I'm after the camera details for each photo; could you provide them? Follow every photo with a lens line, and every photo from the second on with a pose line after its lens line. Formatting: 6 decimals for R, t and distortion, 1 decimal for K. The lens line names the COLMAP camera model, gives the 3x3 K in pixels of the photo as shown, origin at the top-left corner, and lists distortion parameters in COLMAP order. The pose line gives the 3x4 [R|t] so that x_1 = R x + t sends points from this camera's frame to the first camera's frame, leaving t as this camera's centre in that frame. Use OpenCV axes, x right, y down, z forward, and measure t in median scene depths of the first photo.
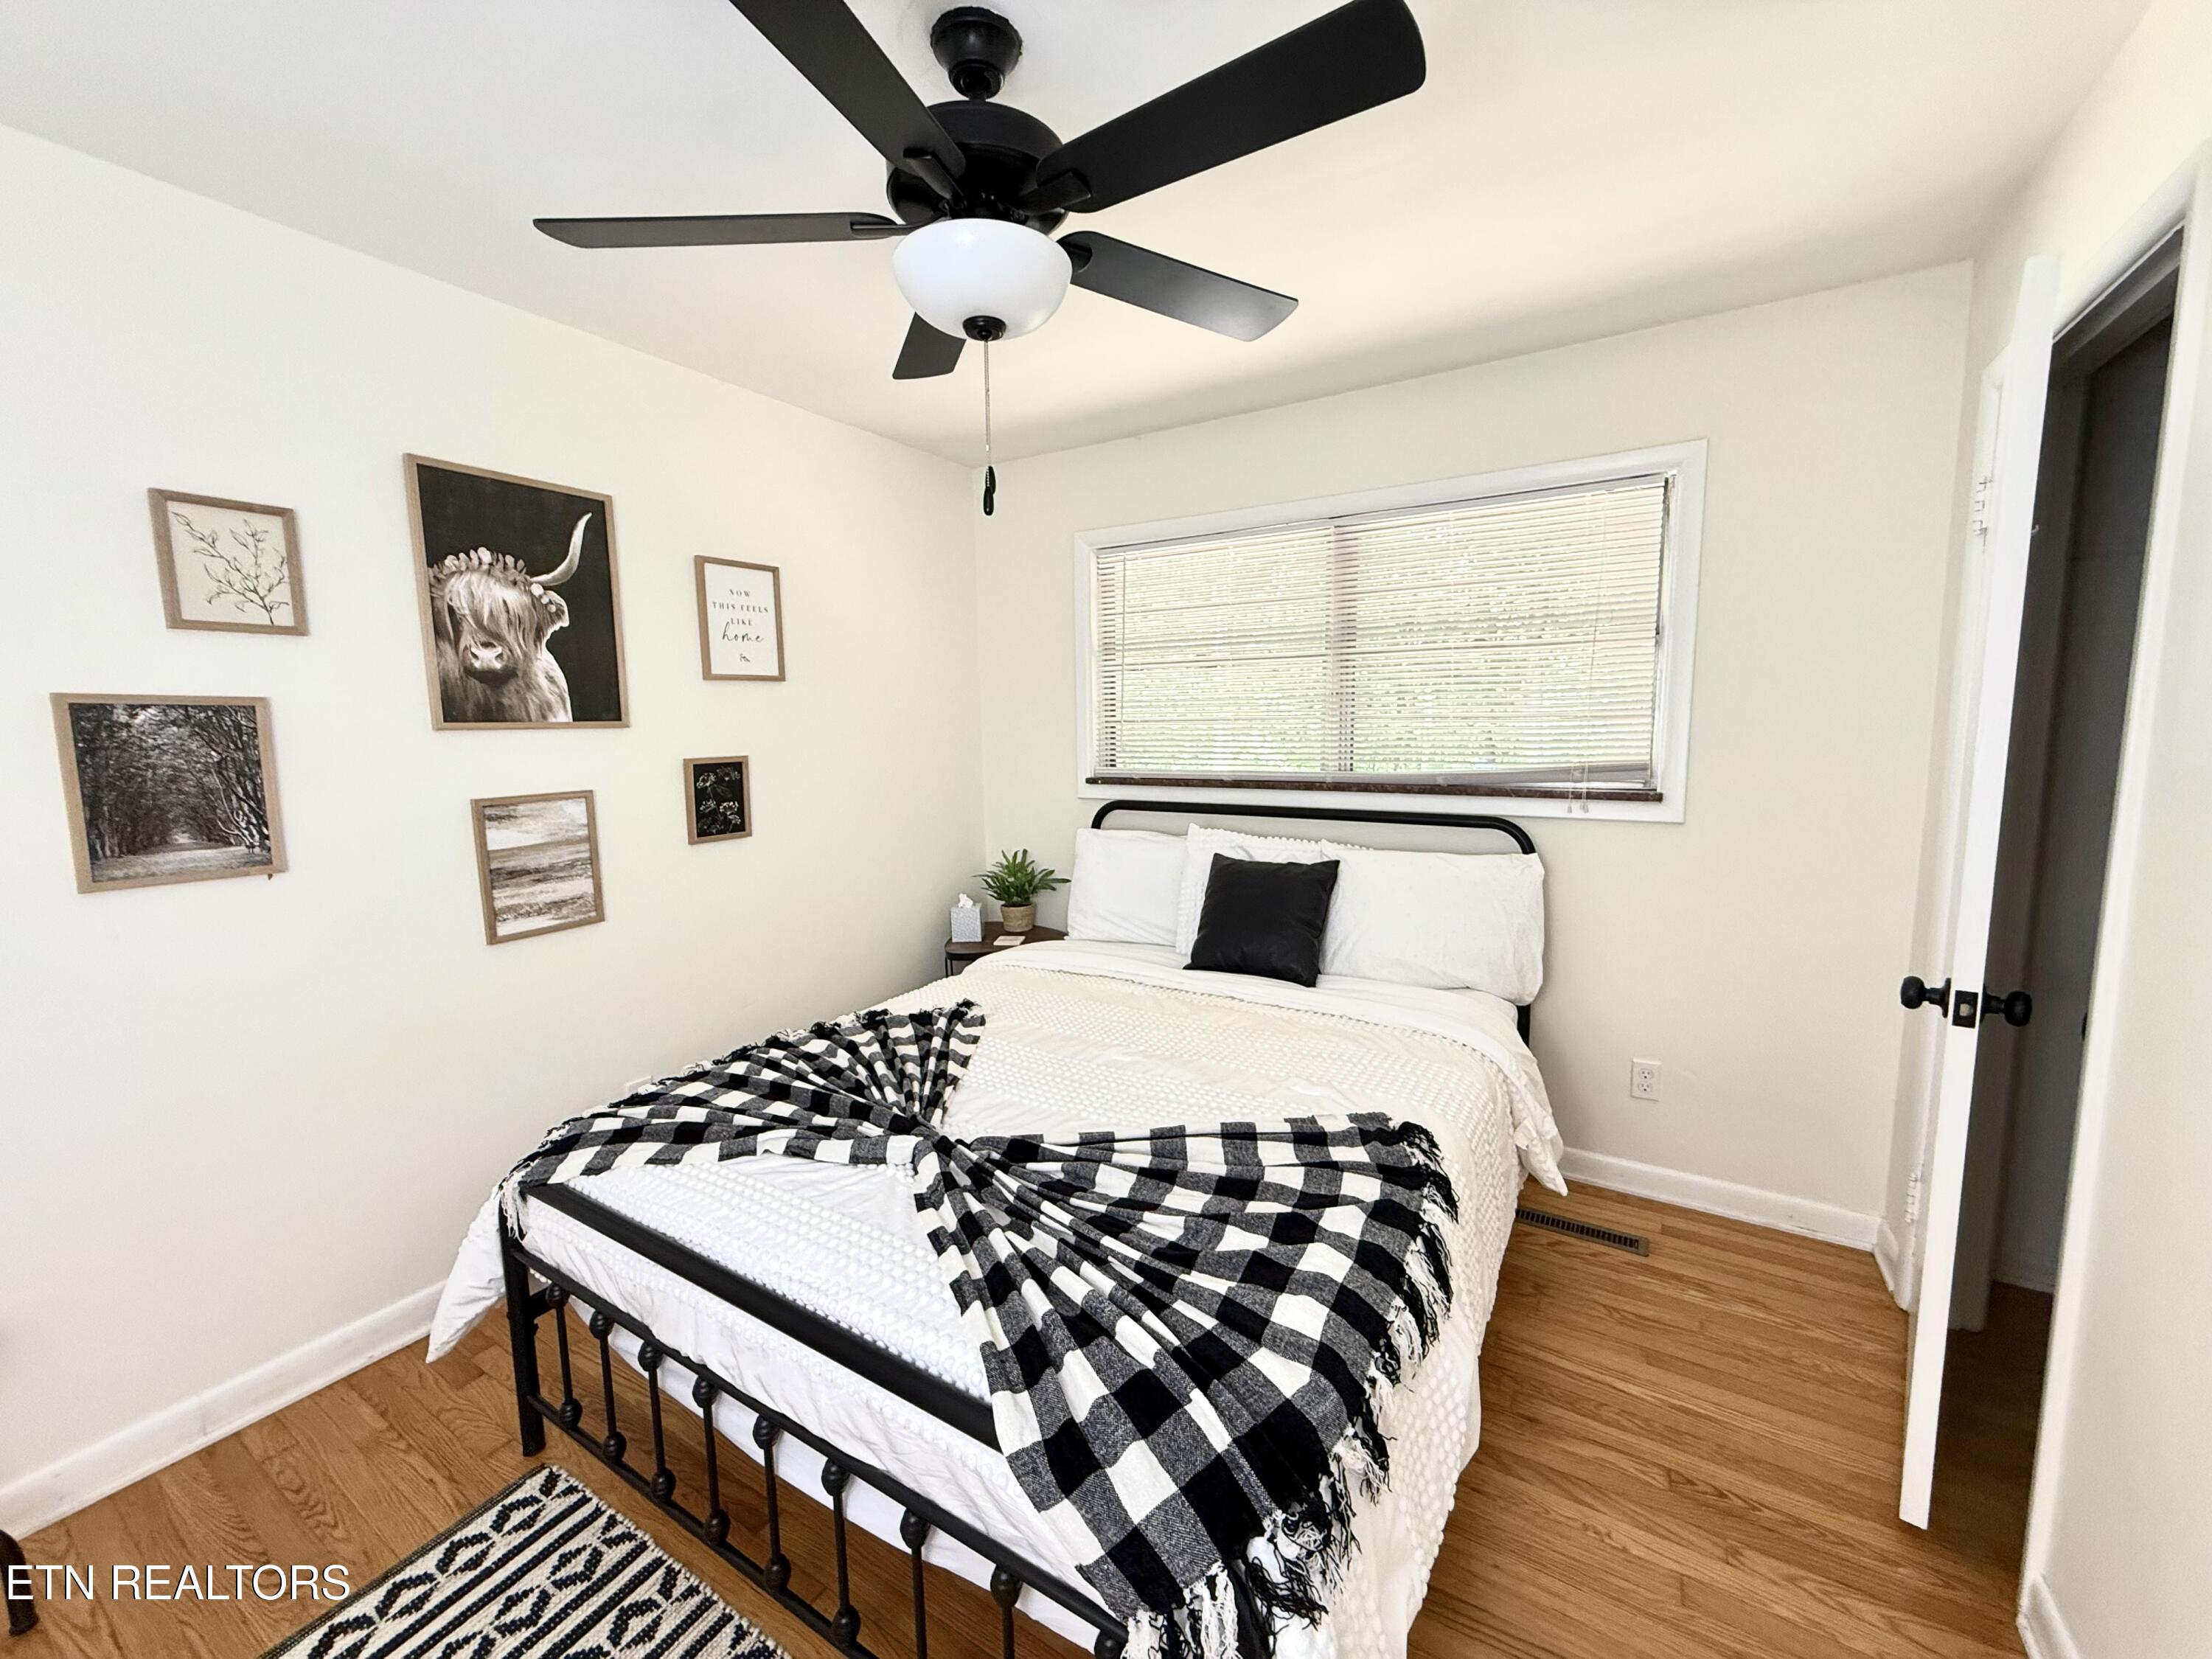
lens RADIAL K [[877.4, 0, 1106.4], [0, 877.4, 835.2], [0, 0, 1]] dist [0.000333, -0.001492]
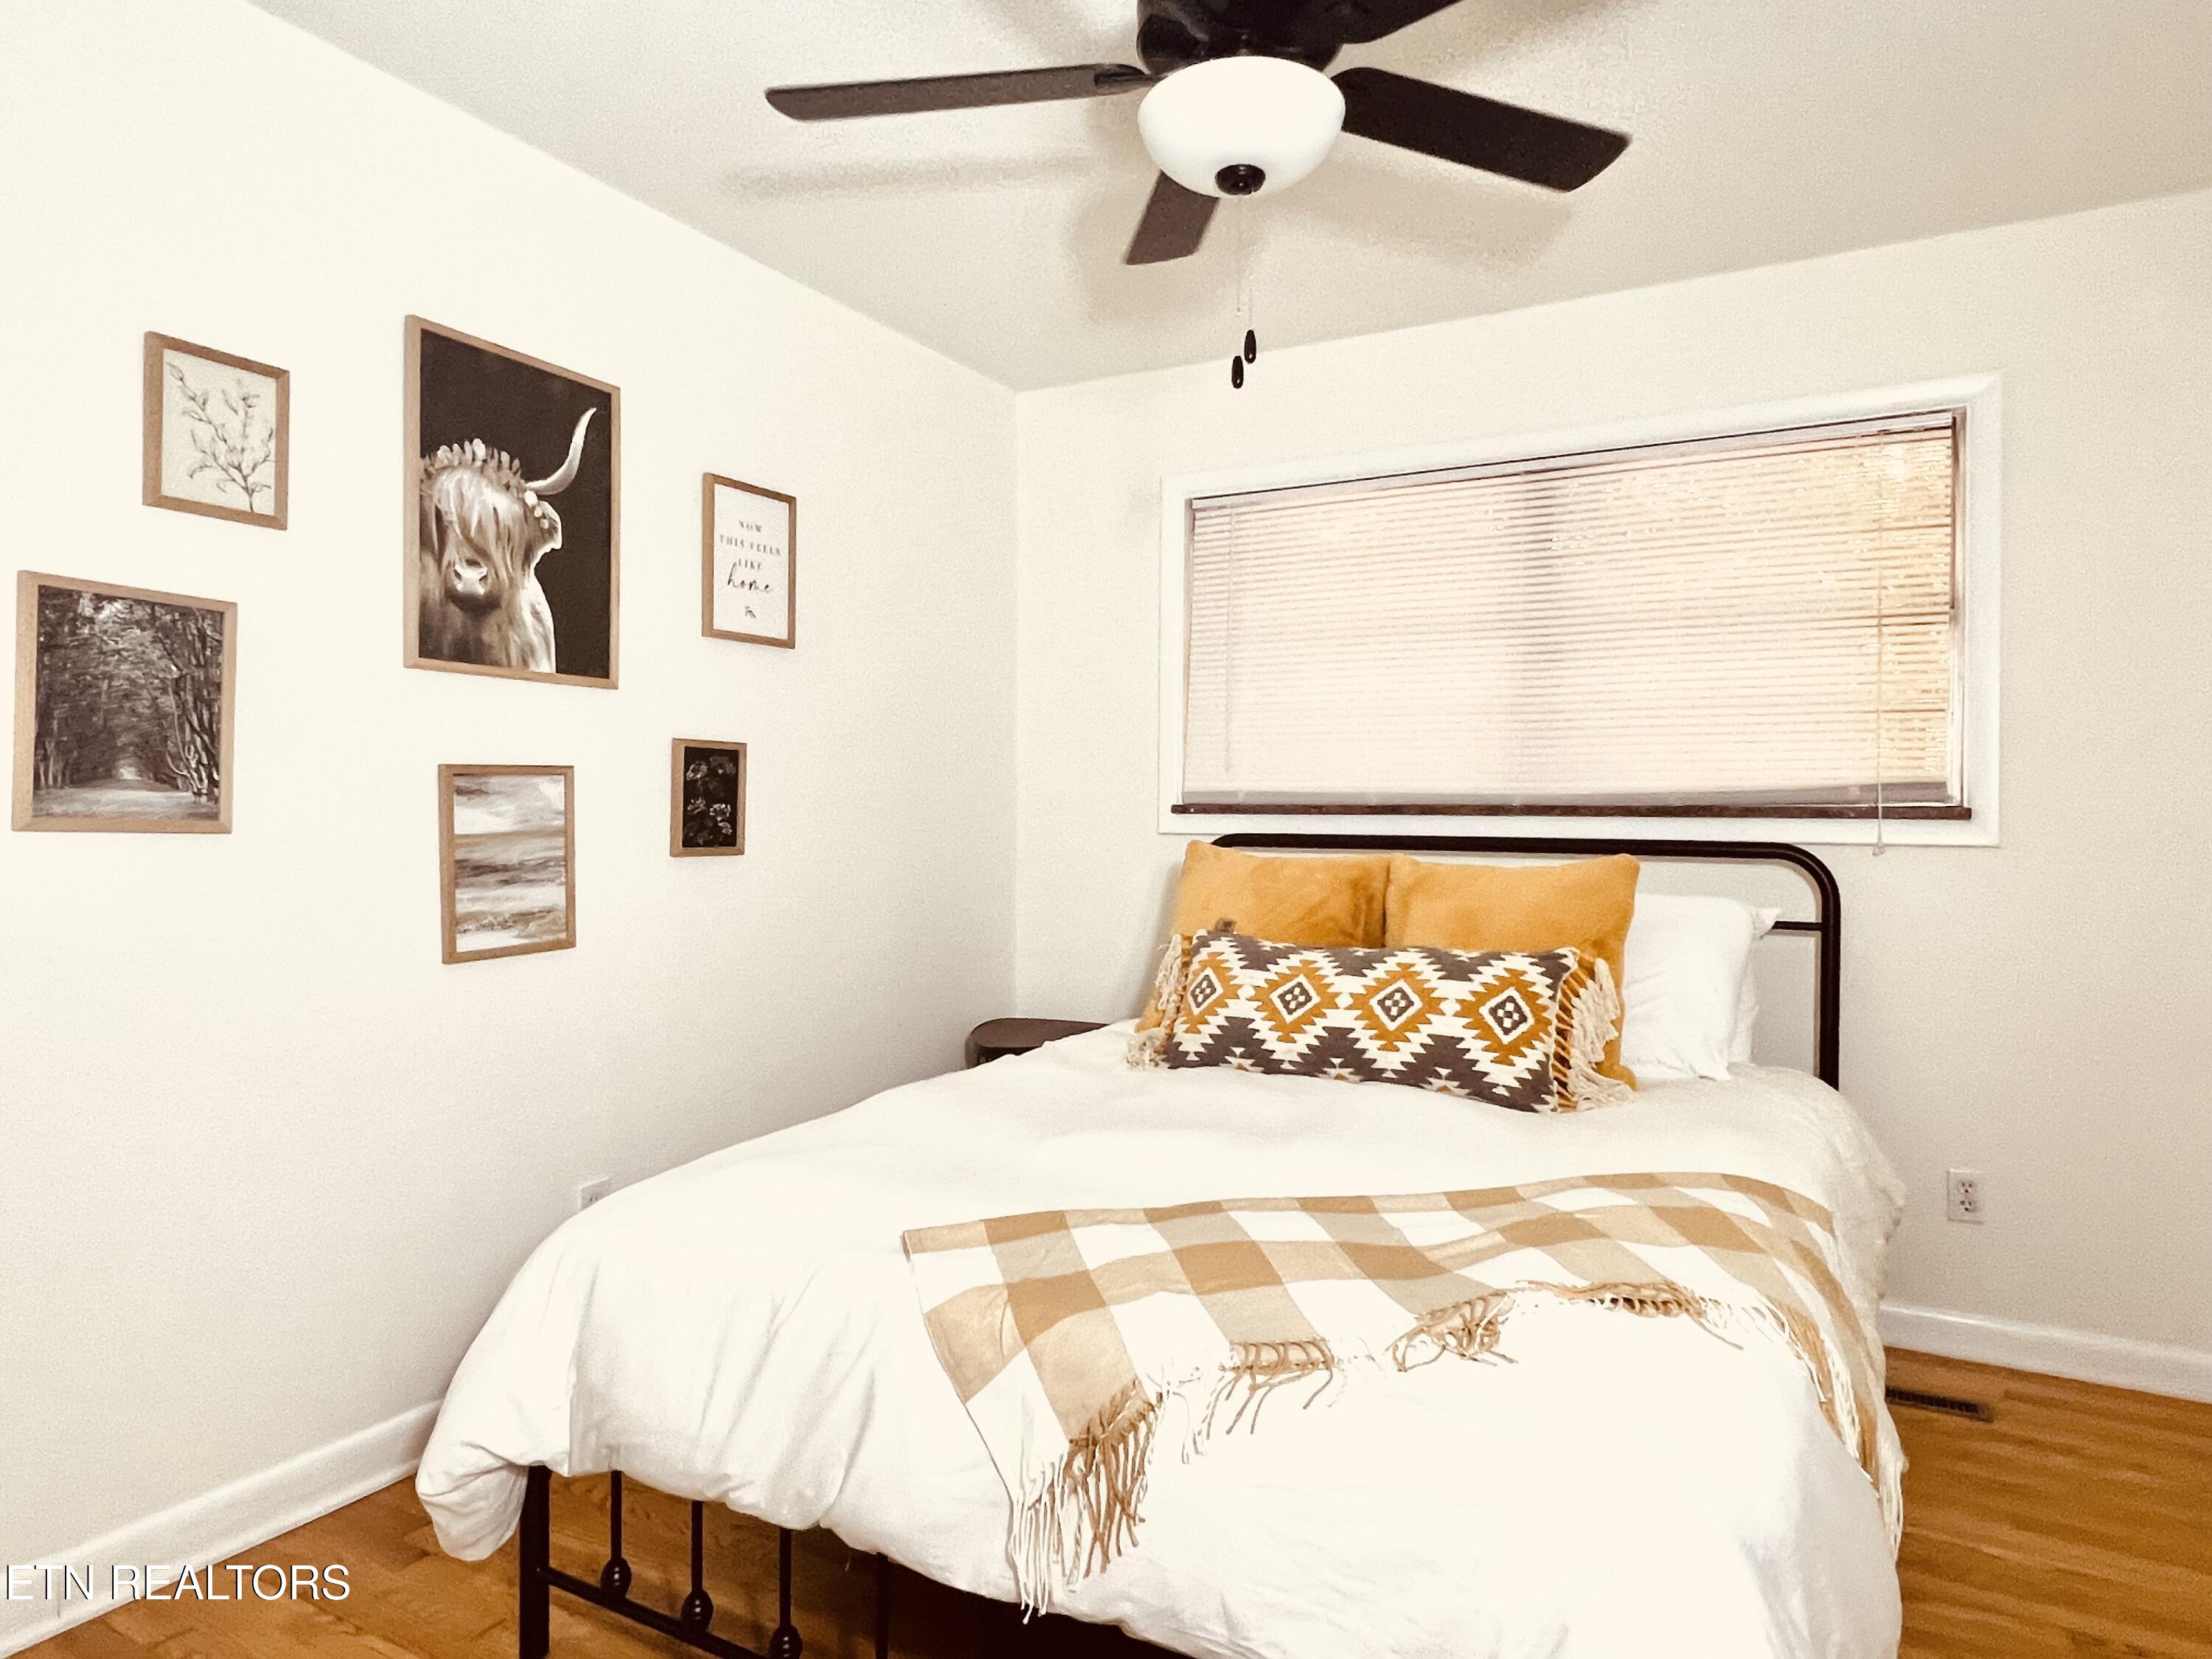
lens RADIAL K [[1355.0, 0, 1106.9], [0, 1355.0, 815.9], [0, 0, 1]] dist [-0.014930, 0.004609]
pose [[0.997928, 0.026182, 0.058779, -0.225560], [-0.018467, 0.991584, -0.128142, 0.138745], [-0.061639, 0.126791, 0.990012, -0.156764]]
